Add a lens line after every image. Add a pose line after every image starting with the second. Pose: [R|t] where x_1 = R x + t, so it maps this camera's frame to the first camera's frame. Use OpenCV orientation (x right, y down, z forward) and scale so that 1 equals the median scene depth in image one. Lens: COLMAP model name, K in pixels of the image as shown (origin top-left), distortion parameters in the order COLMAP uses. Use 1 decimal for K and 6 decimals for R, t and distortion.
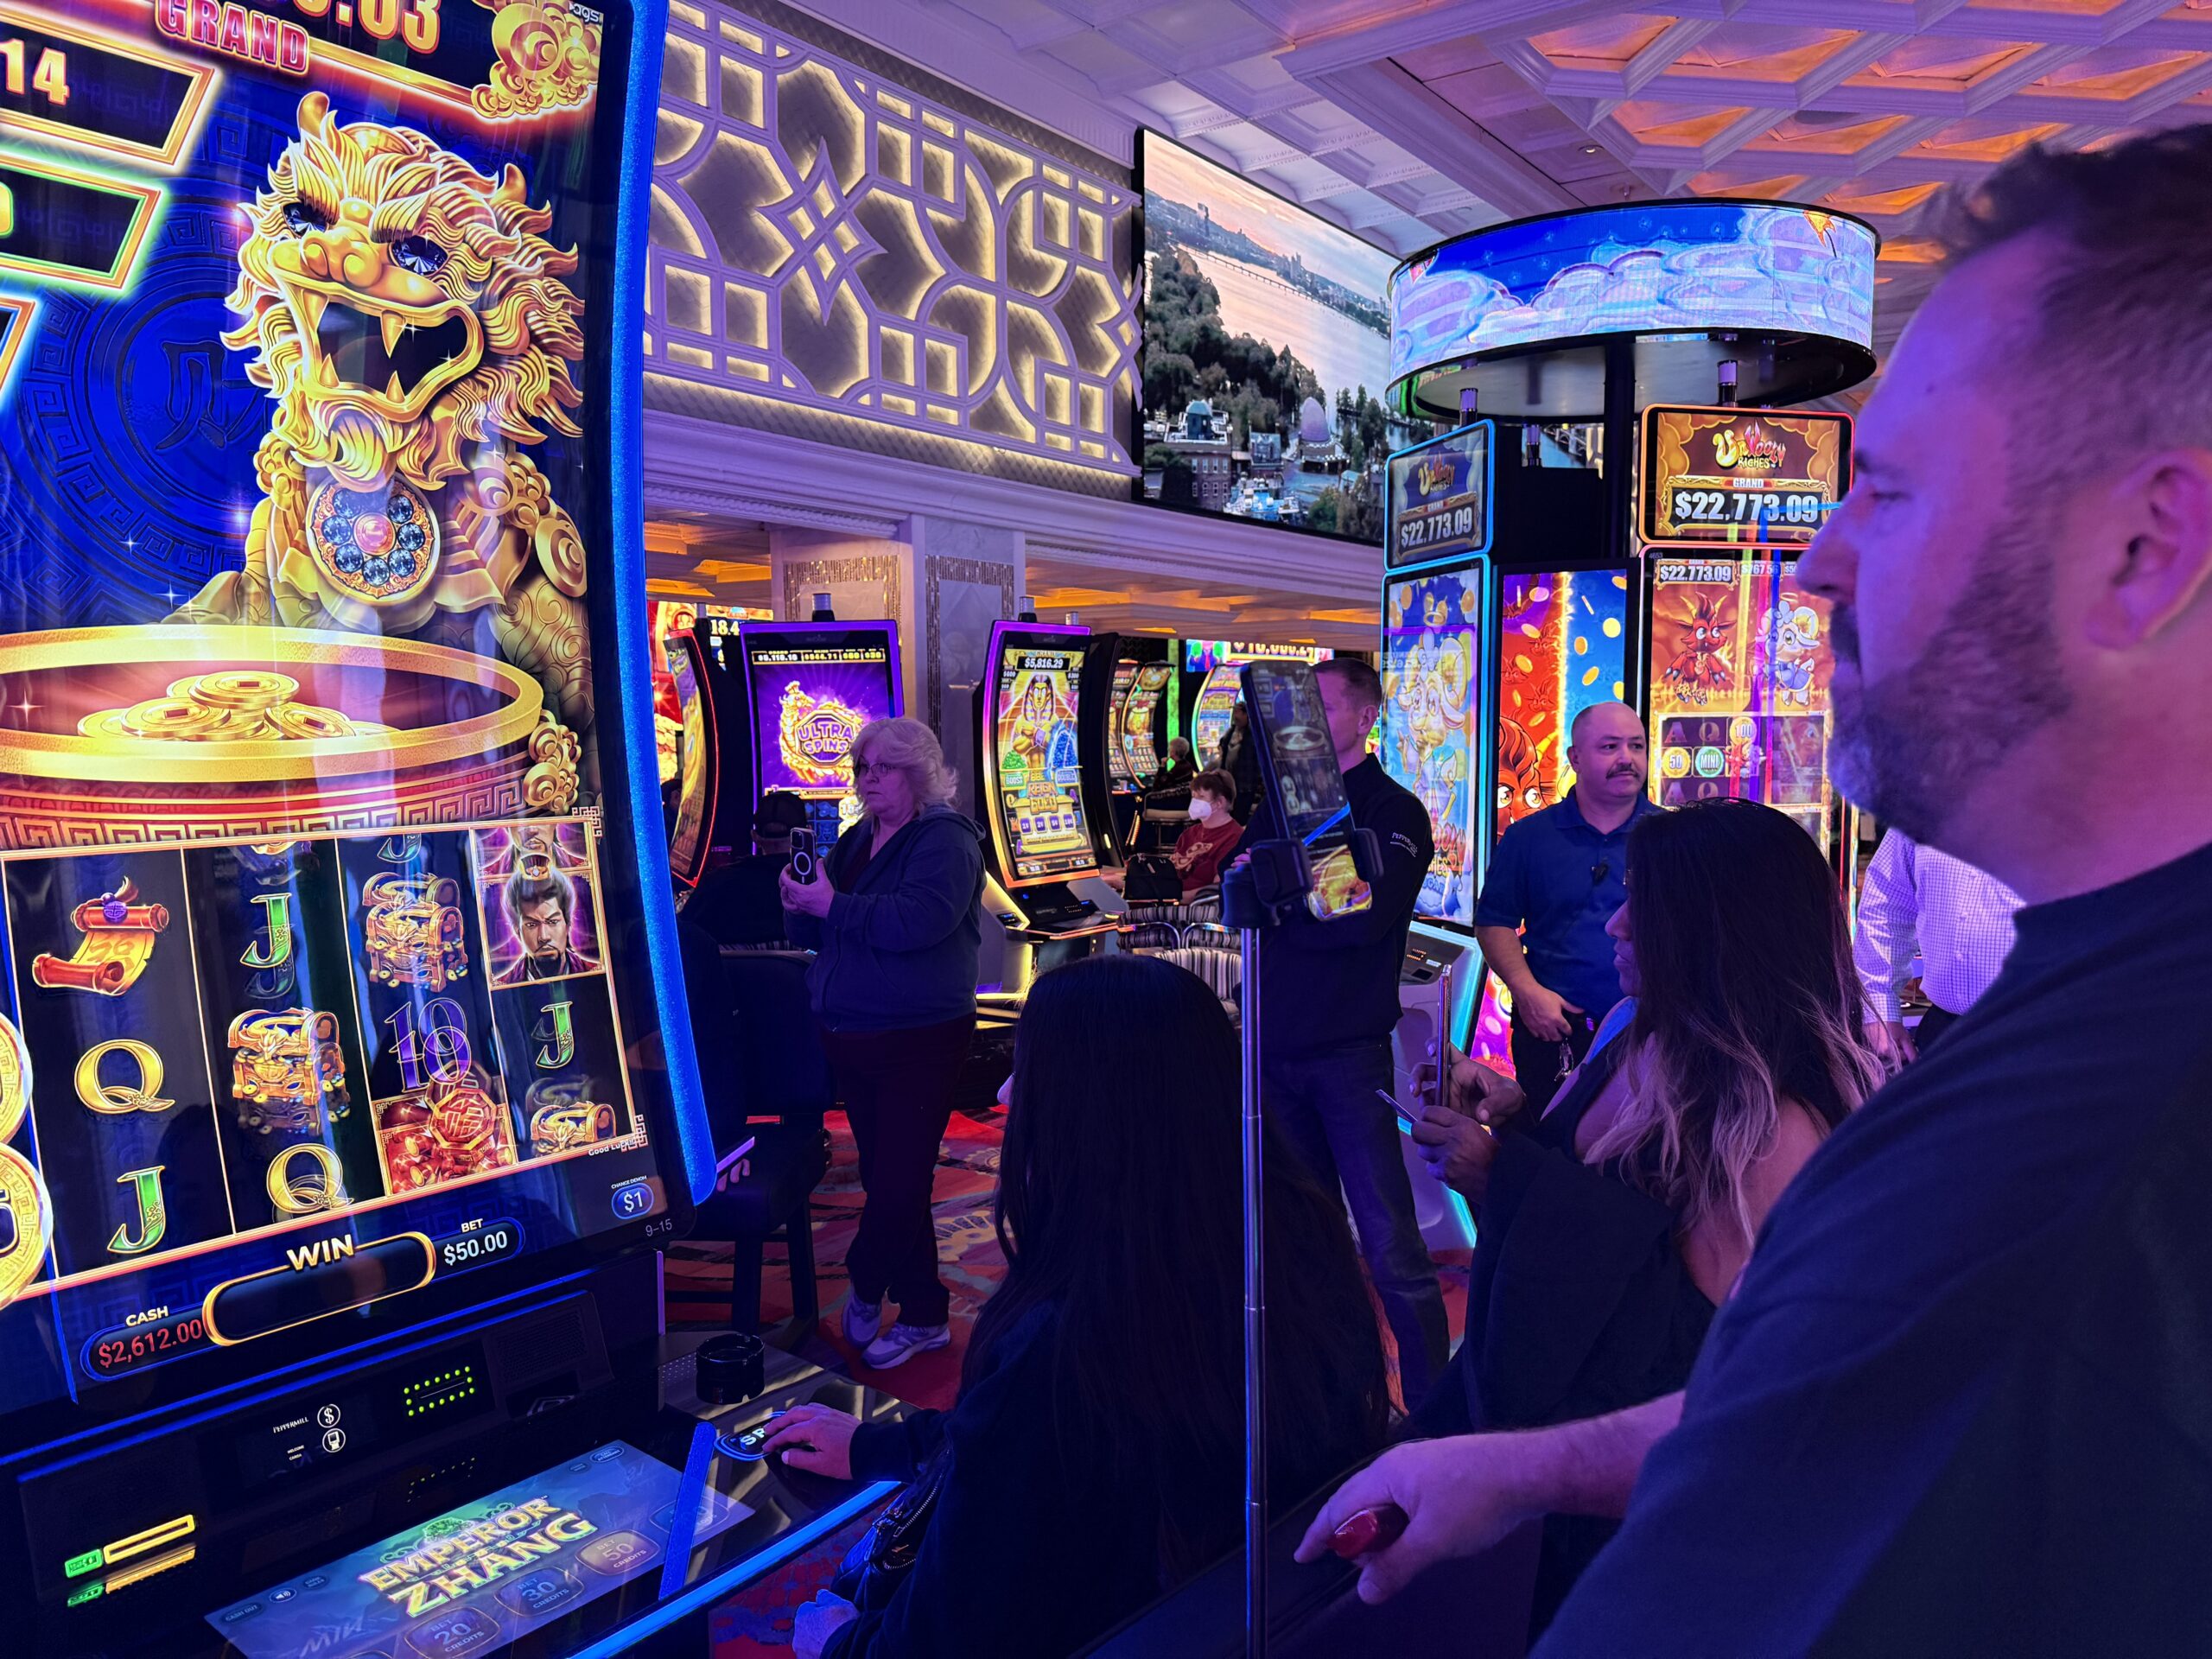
lens RADIAL K [[1581.9, 0, 1106.0], [0, 1581.9, 829.5], [0, 0, 1]] dist [0.051623, -0.063862]
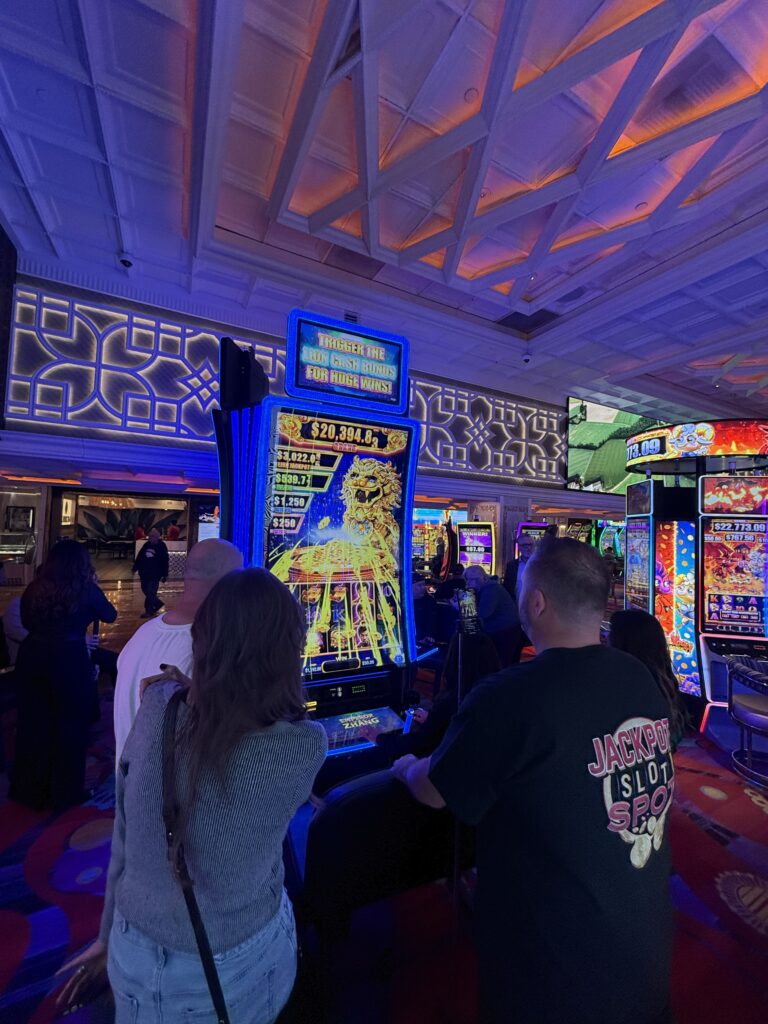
lens RADIAL K [[414.6, 0, 385.0], [0, 414.6, 505.1], [0, 0, 1]] dist [0.000042, 0.000006]
pose [[0.898774, 0.017627, -0.438057, 0.238702], [-0.072783, 0.991325, -0.109440, -0.105086], [0.432328, 0.130245, 0.892261, -0.260716]]
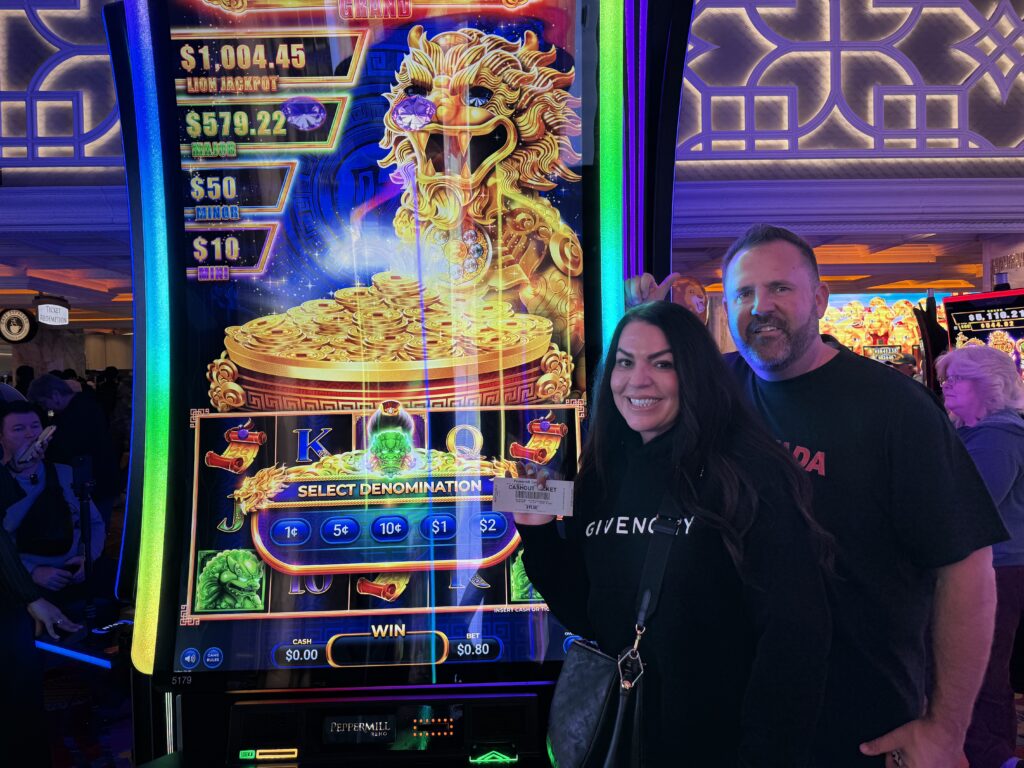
lens RADIAL K [[725.4, 0, 512.0], [0, 725.4, 384.0], [0, 0, 1]] dist [0.006081, -0.008095]
pose [[0.622512, 0.007505, -0.782574, 0.236947], [-0.038706, 0.999026, -0.021209, -0.012342], [0.781652, 0.043493, 0.622196, 0.499827]]
